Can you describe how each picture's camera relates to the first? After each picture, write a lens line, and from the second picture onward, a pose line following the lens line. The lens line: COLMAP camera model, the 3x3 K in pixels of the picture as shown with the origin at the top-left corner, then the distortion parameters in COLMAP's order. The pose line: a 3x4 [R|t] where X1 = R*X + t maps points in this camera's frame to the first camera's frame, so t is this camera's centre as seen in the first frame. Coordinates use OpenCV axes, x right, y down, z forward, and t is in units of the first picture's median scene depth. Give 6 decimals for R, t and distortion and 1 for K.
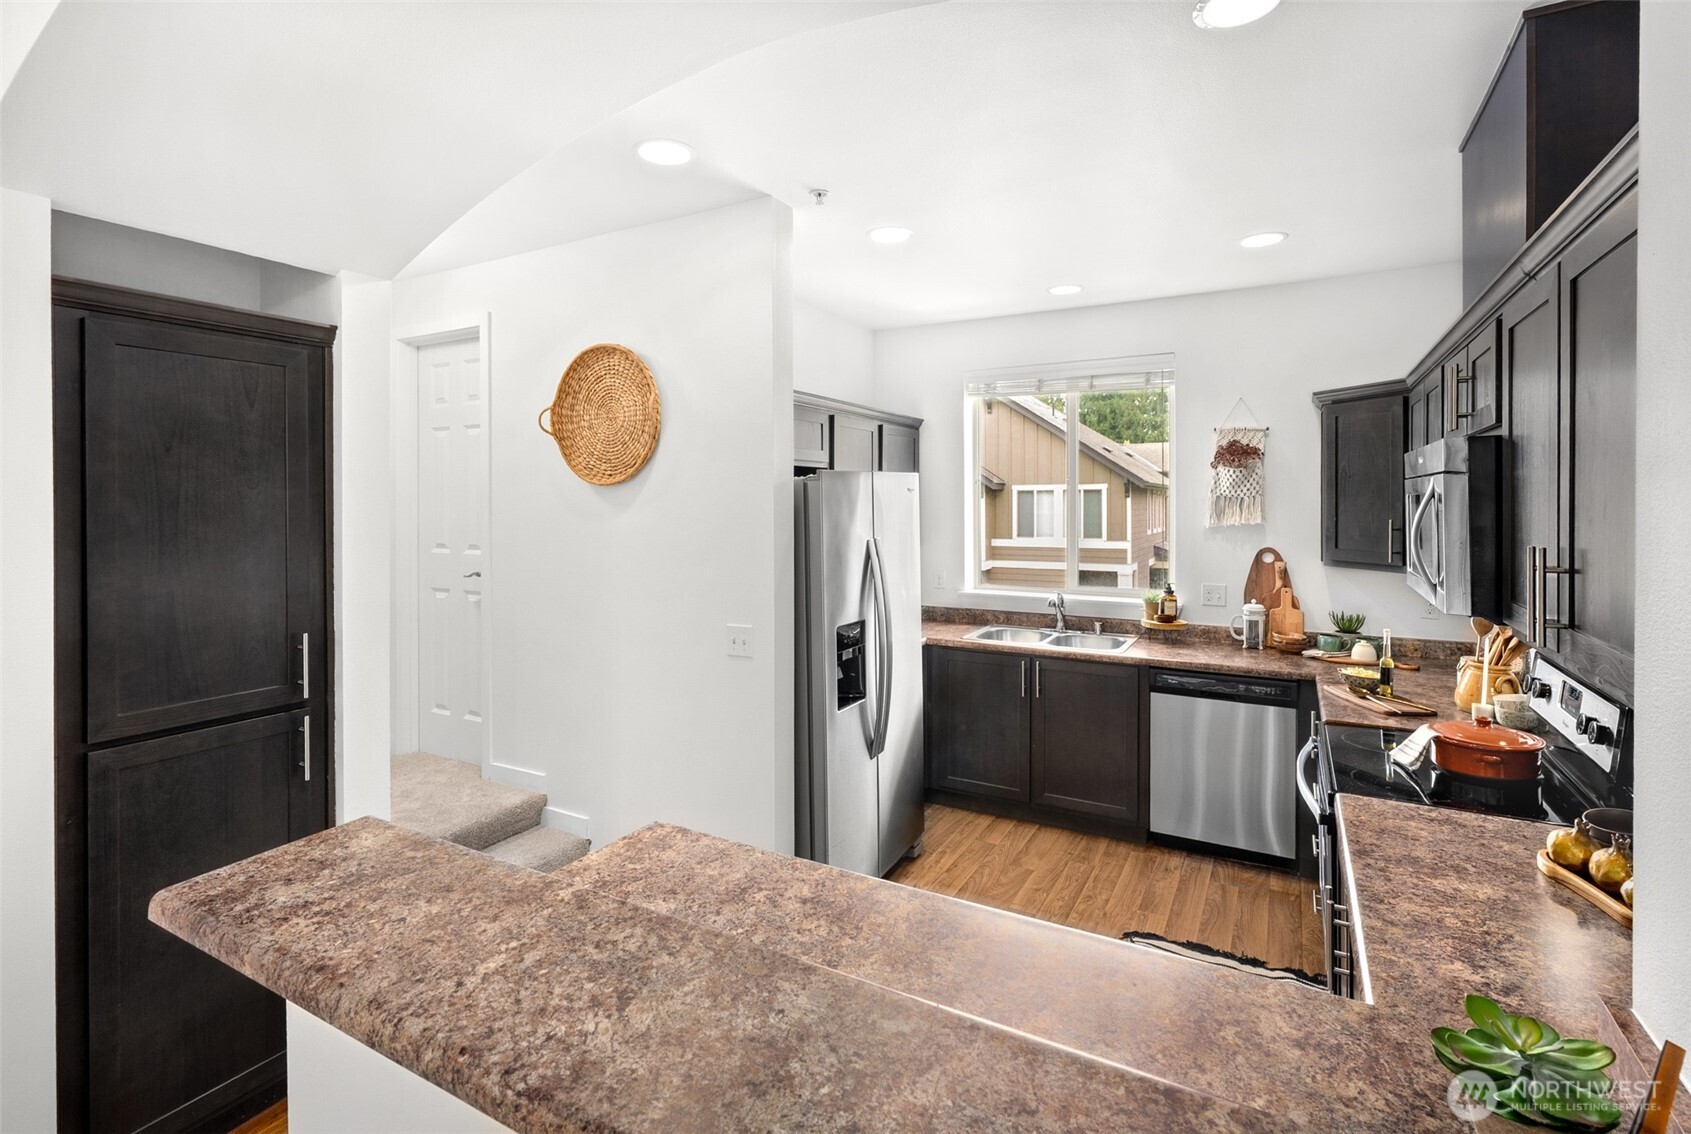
lens RADIAL K [[793.6, 0, 842.6], [0, 793.6, 501.2], [0, 0, 1]] dist [0.000723, -0.000001]
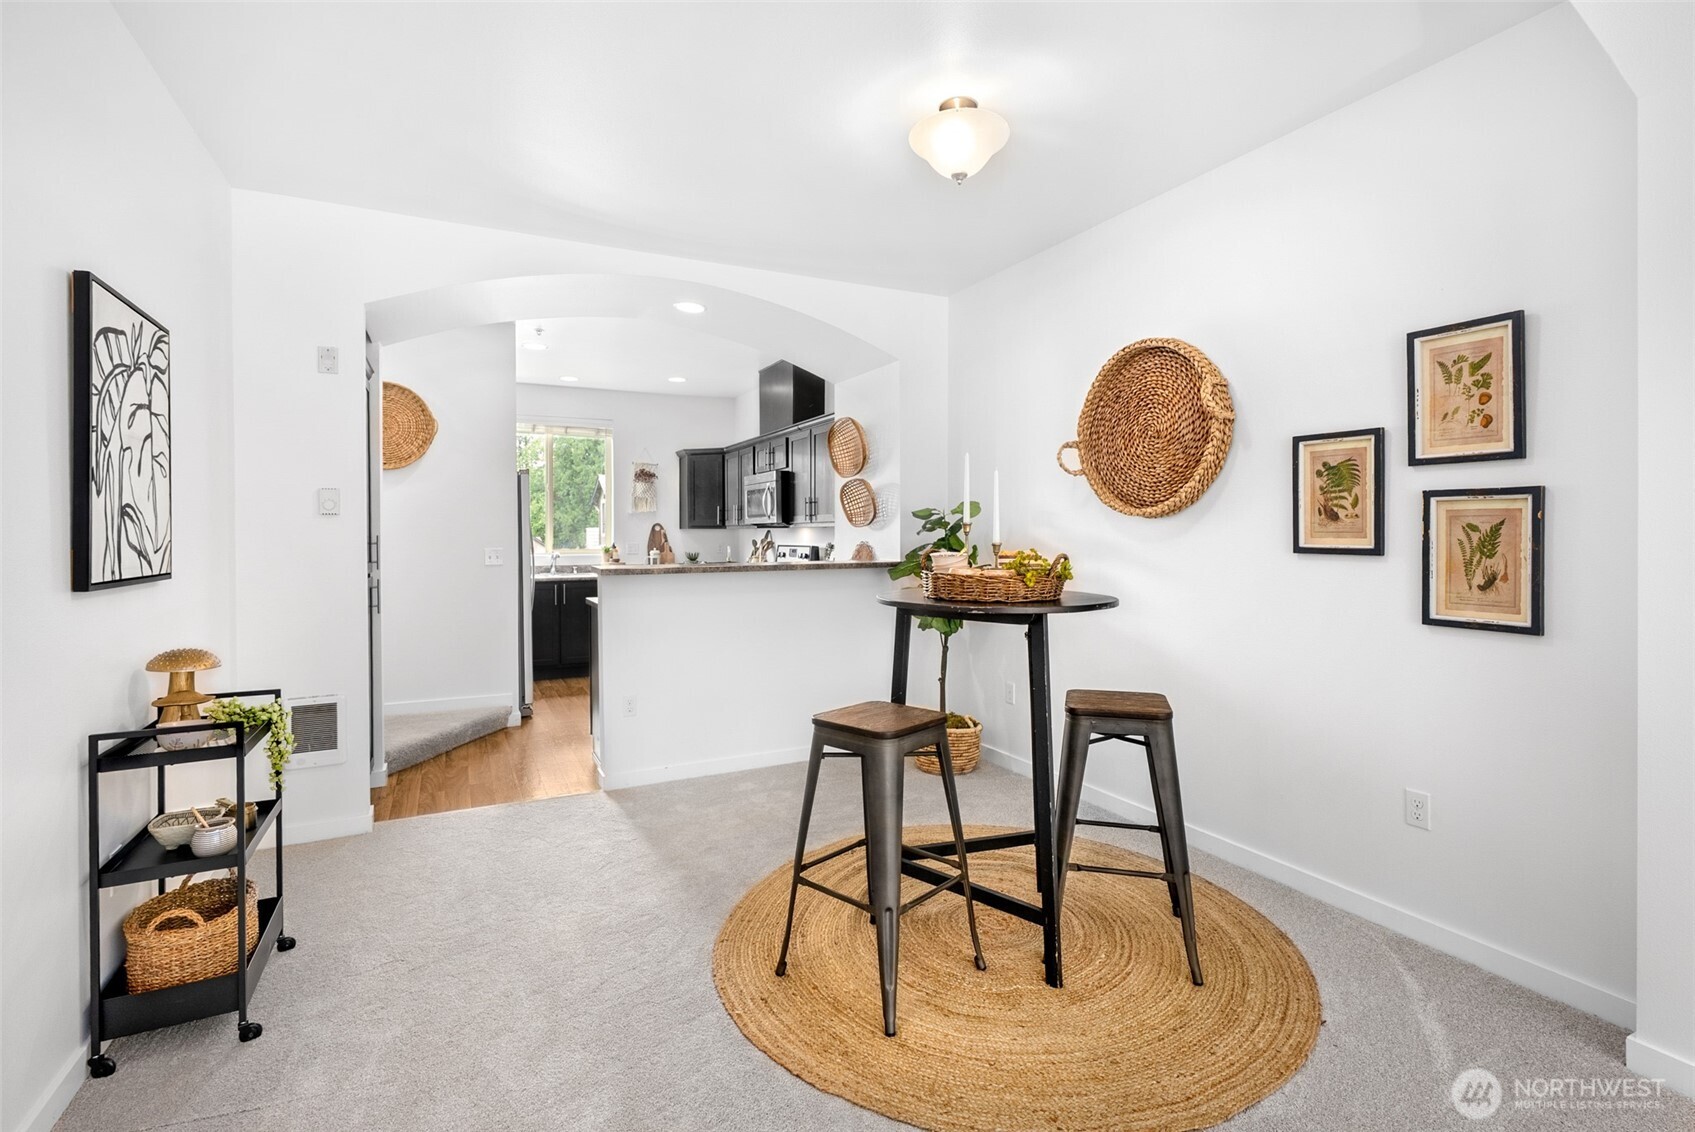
lens RADIAL K [[785.6, 0, 845.9], [0, 785.6, 540.4], [0, 0, 1]] dist [-0.001085, -0.000038]
pose [[0.554024, -0.006086, 0.832478, -0.899098], [0.003532, 0.999981, 0.004961, 0.097964], [-0.832493, 0.000192, 0.554035, -0.529940]]
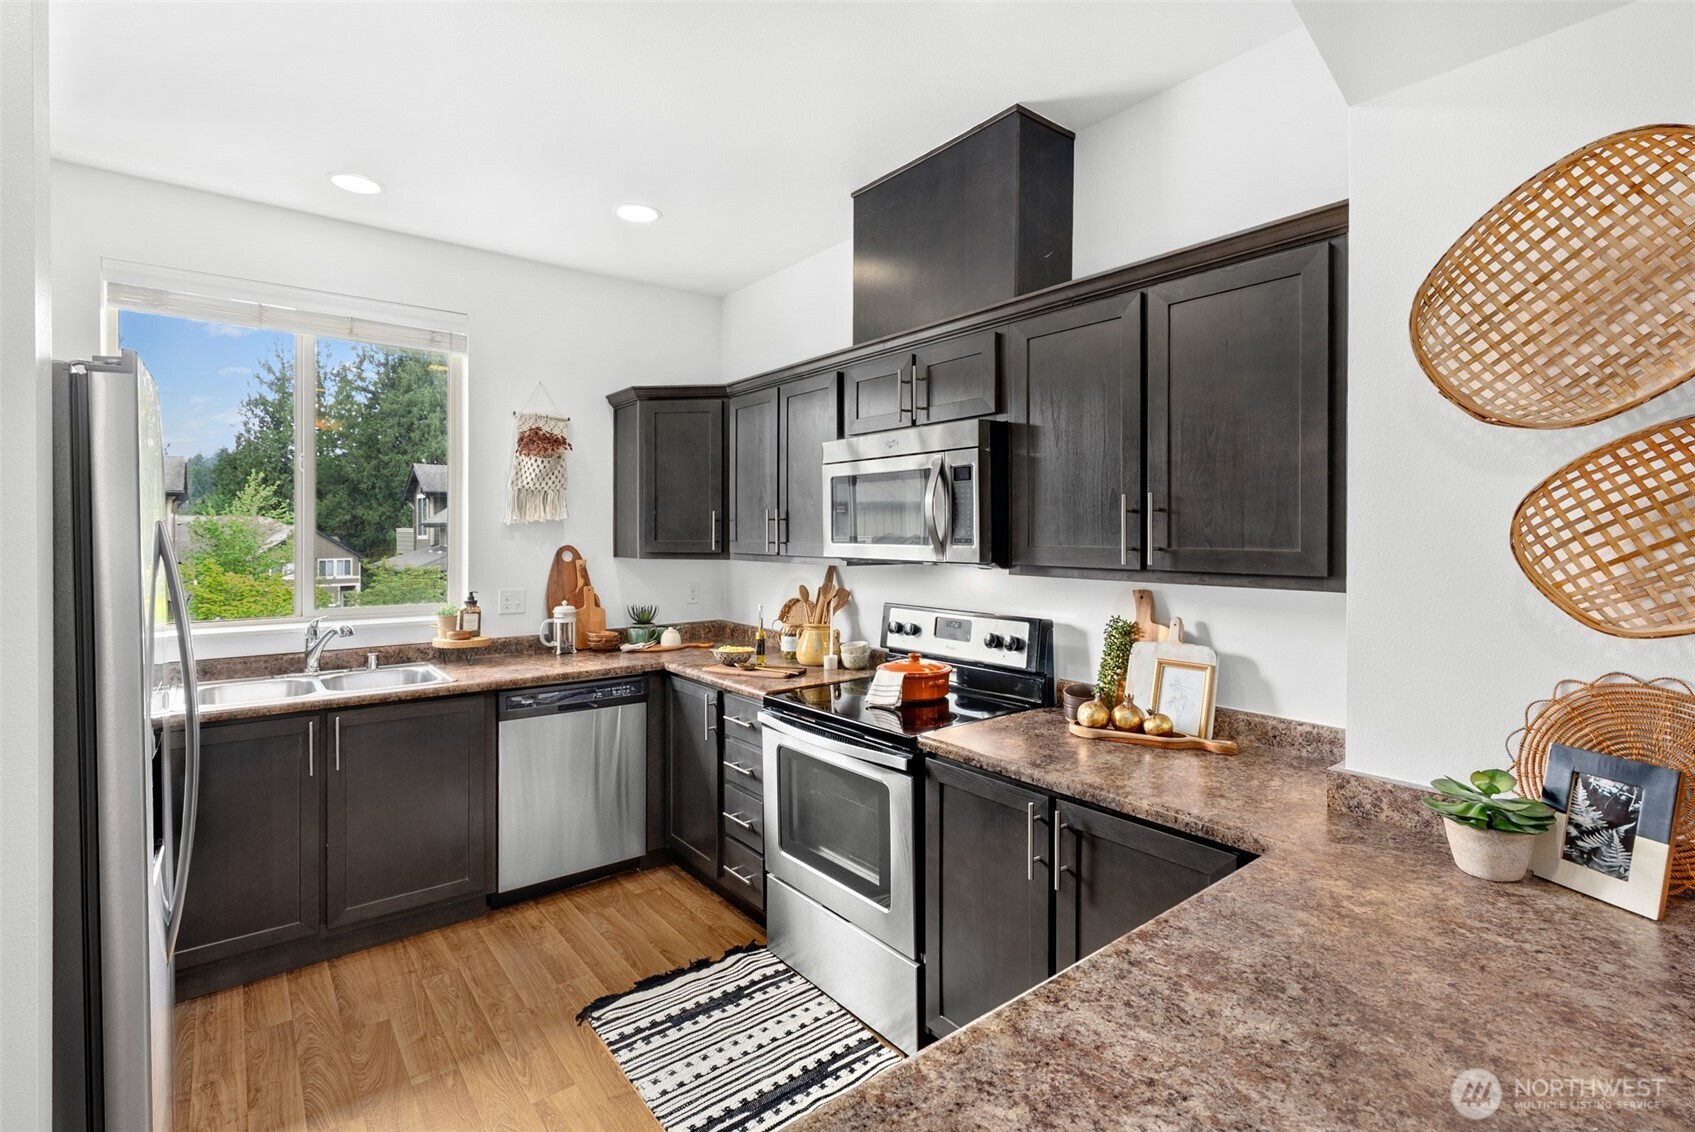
lens RADIAL K [[785.6, 0, 845.9], [0, 785.6, 540.4], [0, 0, 1]] dist [-0.001085, -0.000038]
pose [[0.376888, -0.005901, 0.926240, -0.210371], [0.000465, 0.999981, 0.006182, 0.048720], [-0.926259, -0.001899, 0.376884, 0.355781]]
